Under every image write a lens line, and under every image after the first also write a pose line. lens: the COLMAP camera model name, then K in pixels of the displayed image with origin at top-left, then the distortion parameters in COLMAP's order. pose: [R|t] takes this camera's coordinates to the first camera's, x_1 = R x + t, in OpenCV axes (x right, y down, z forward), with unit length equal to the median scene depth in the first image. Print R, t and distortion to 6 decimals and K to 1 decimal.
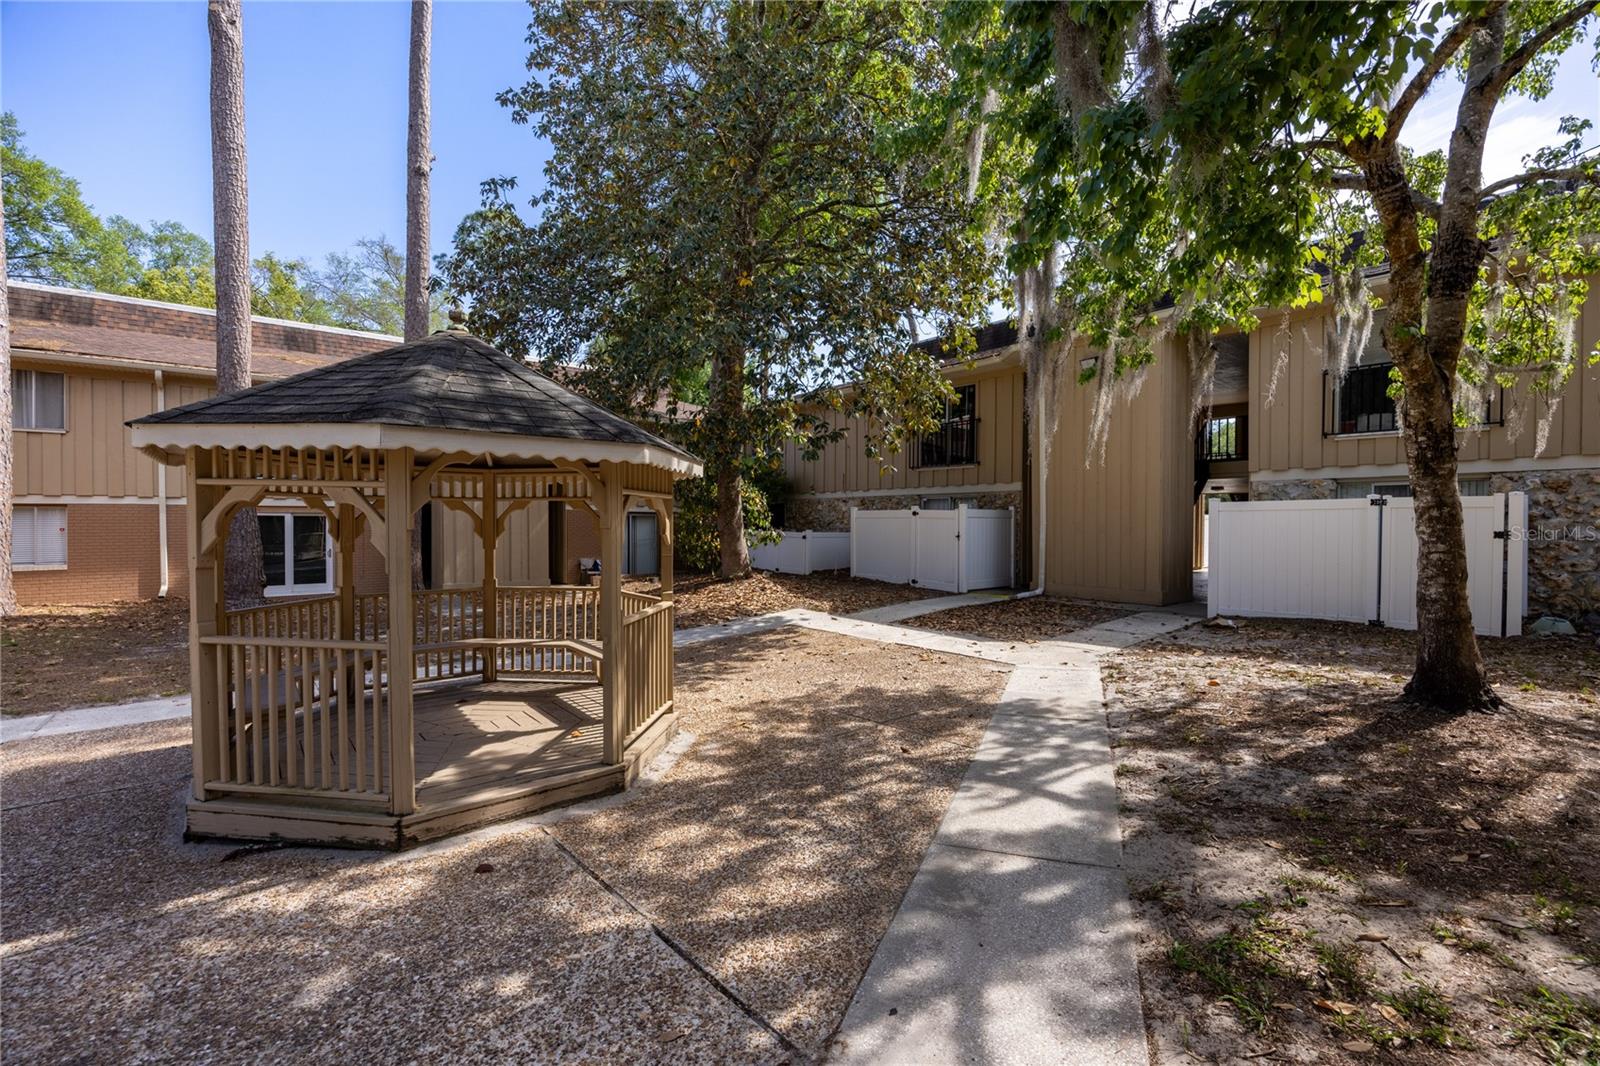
lens RADIAL K [[721.4, 0, 798.8], [0, 721.4, 533.5], [0, 0, 1]] dist [0.001833, 0.000145]
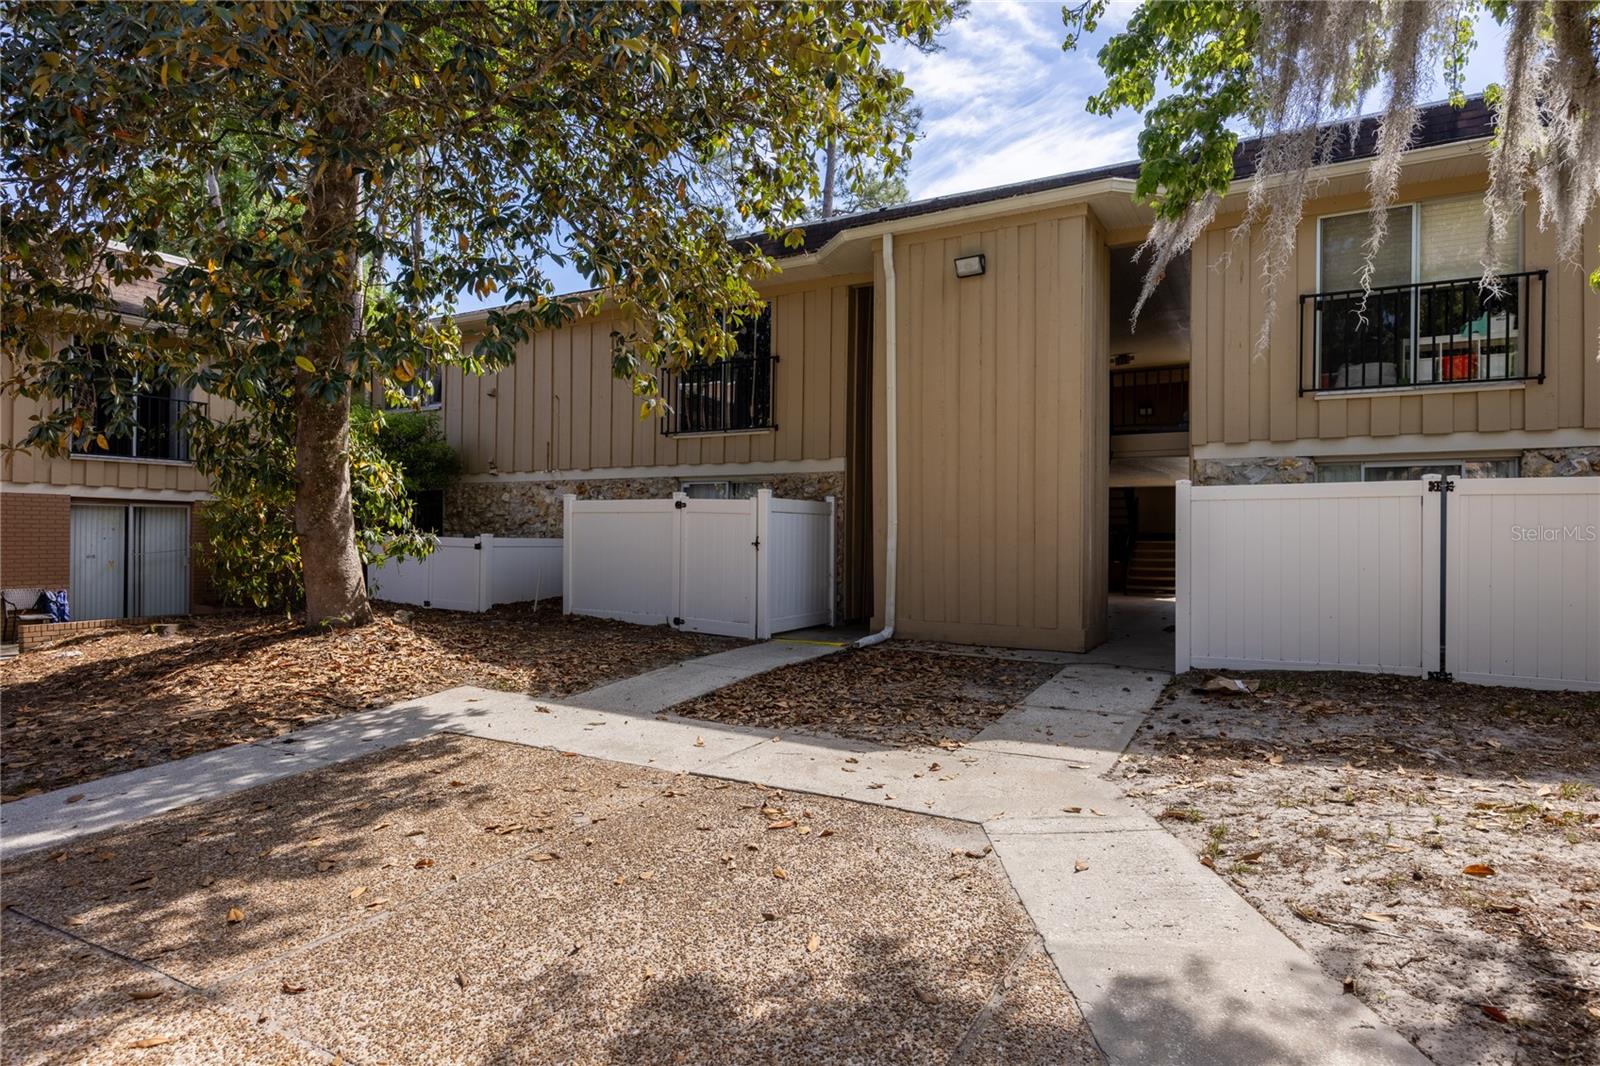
lens RADIAL K [[861.7, 0, 800.8], [0, 861.7, 525.7], [0, 0, 1]] dist [-0.015552, -0.001526]
pose [[0.933179, 0.007236, 0.359339, 0.001782], [0.000946, 0.999744, -0.022588, 0.005565], [-0.359410, 0.021418, 0.932934, 0.336179]]
